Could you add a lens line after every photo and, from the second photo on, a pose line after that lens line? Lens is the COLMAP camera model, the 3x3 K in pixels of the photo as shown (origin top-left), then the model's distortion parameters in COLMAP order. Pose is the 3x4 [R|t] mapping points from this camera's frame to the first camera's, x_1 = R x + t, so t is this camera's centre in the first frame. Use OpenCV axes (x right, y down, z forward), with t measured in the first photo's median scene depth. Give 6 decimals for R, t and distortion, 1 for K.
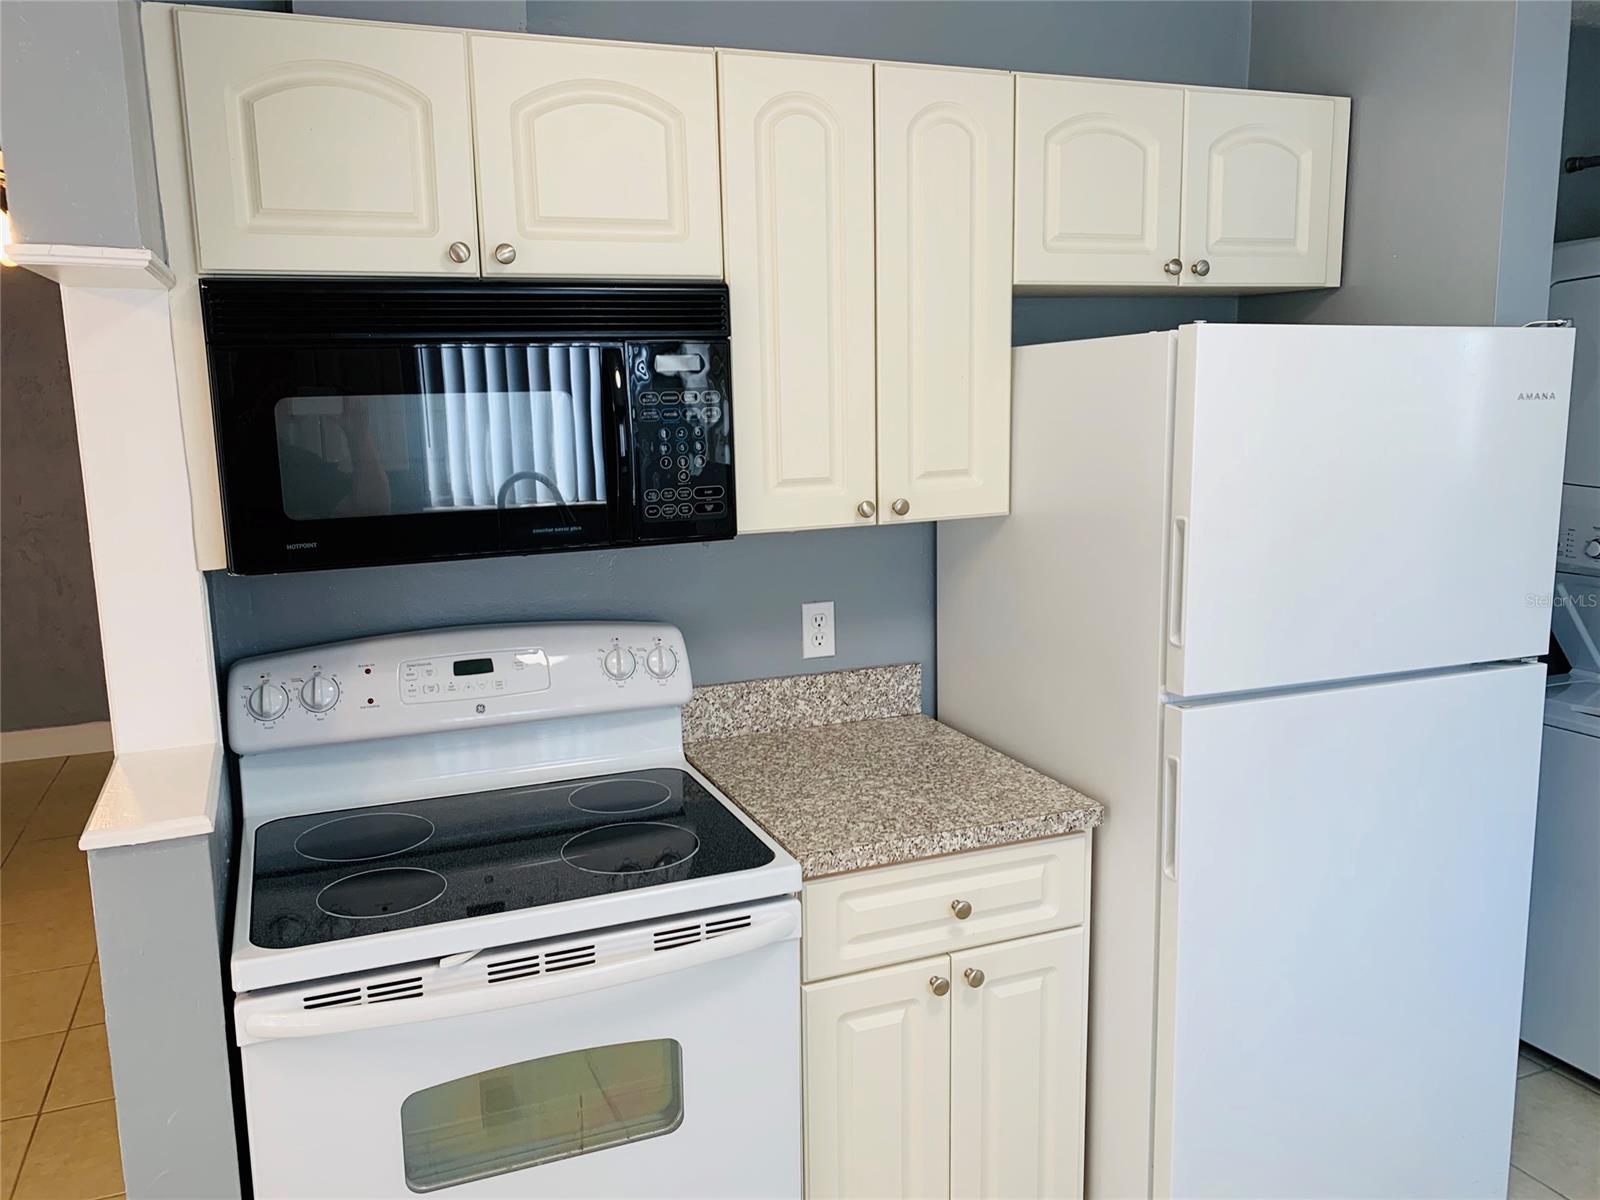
lens RADIAL K [[1220.1, 0, 794.2], [0, 1220.1, 580.7], [0, 0, 1]] dist [0.088101, -0.164040]
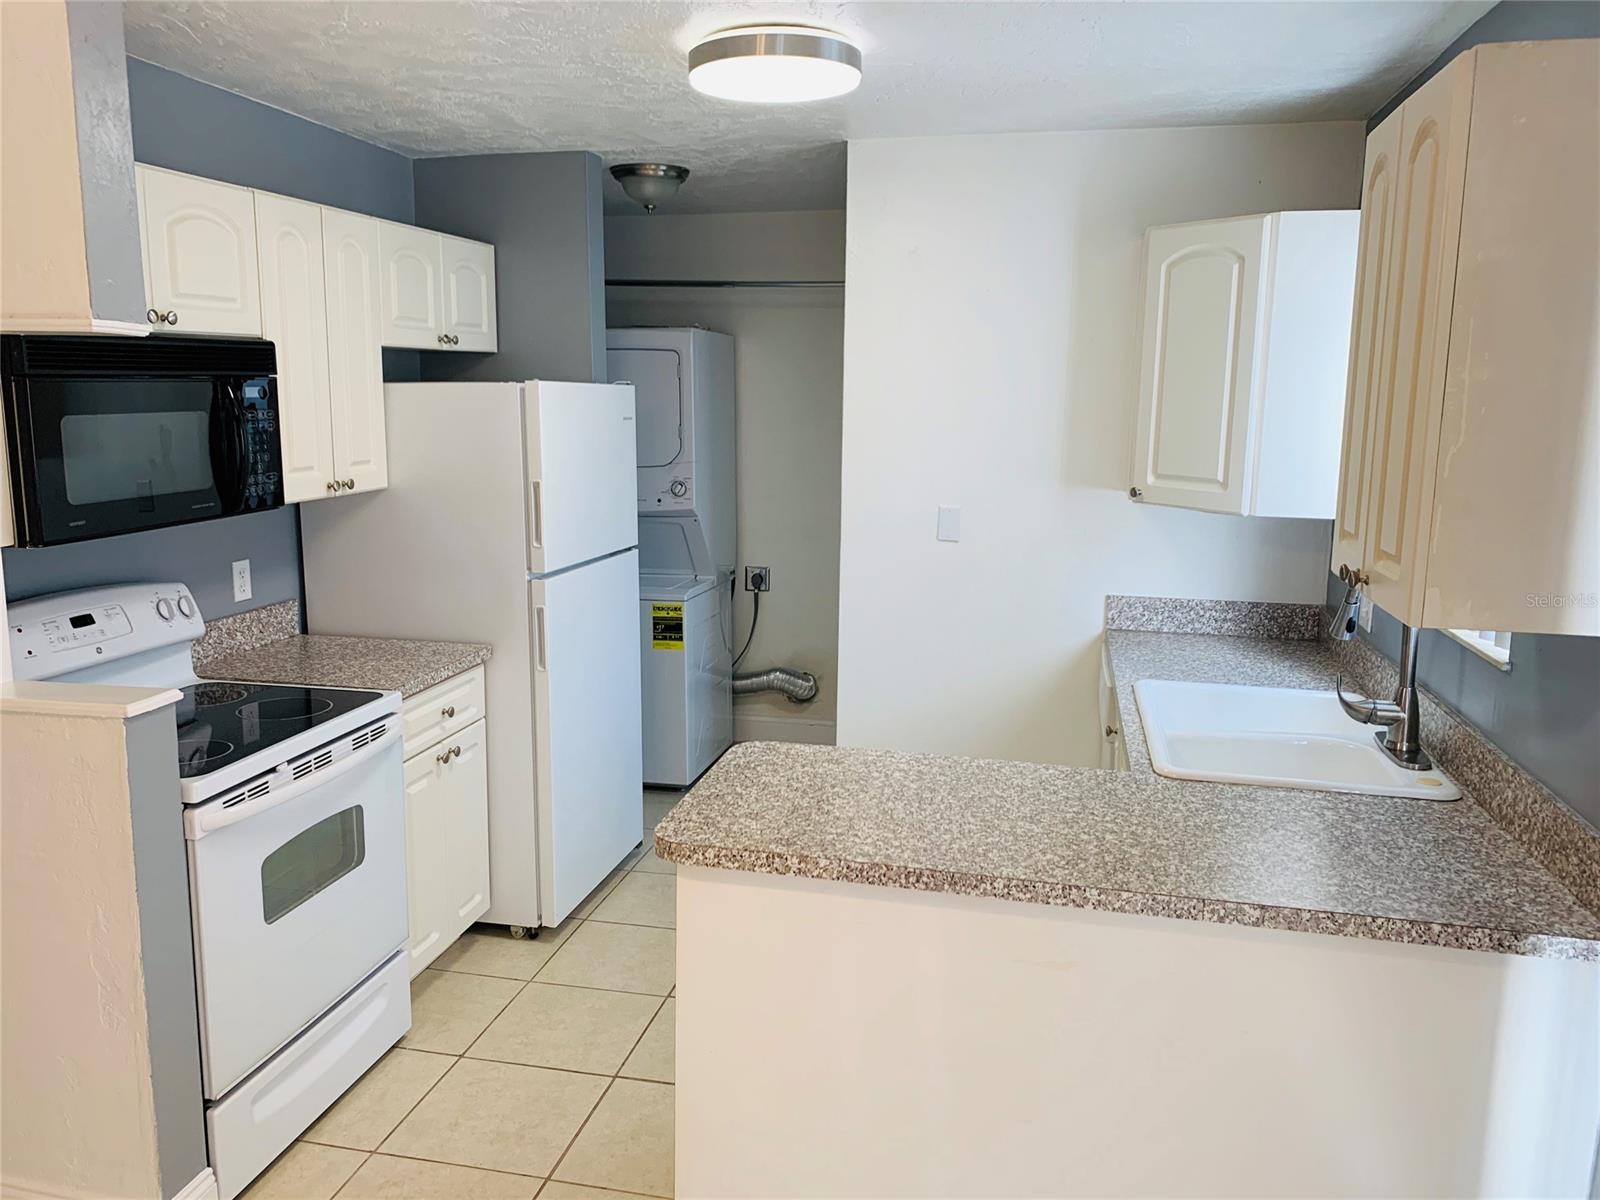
lens RADIAL K [[1220.1, 0, 794.2], [0, 1220.1, 580.7], [0, 0, 1]] dist [0.088101, -0.164040]
pose [[0.562980, -0.104505, 0.819837, -0.934532], [0.109995, 0.992623, 0.050997, 0.045980], [-0.819118, 0.061467, 0.570322, -0.373645]]
